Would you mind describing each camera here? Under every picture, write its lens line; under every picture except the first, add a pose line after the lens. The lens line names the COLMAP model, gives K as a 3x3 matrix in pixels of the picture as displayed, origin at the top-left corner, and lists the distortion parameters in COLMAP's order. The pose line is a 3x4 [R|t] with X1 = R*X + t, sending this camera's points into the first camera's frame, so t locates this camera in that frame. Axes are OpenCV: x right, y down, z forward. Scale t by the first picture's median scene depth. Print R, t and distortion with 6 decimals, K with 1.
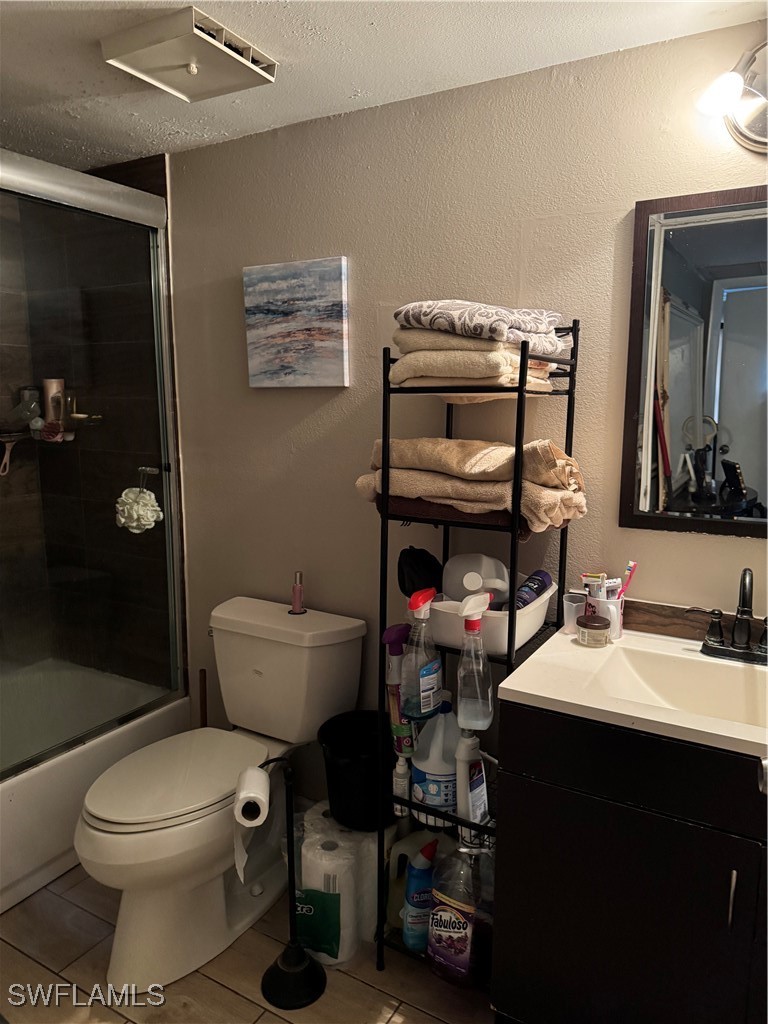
lens RADIAL K [[725.6, 0, 385.4], [0, 725.6, 516.4], [0, 0, 1]] dist [0.064249, -0.071166]
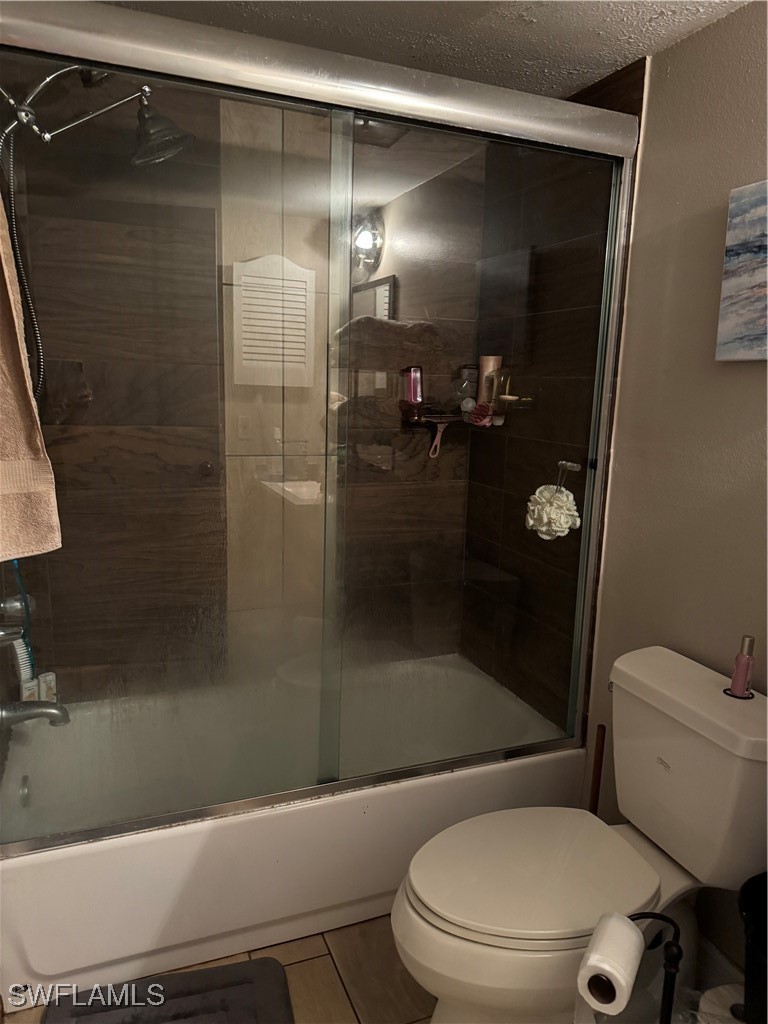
lens RADIAL K [[725.6, 0, 385.4], [0, 725.6, 516.4], [0, 0, 1]] dist [0.064249, -0.071166]
pose [[0.798647, 0.131272, -0.587308, -0.003473], [-0.127628, 0.990666, 0.047874, -0.019568], [0.588110, 0.036723, 0.807947, 0.222807]]
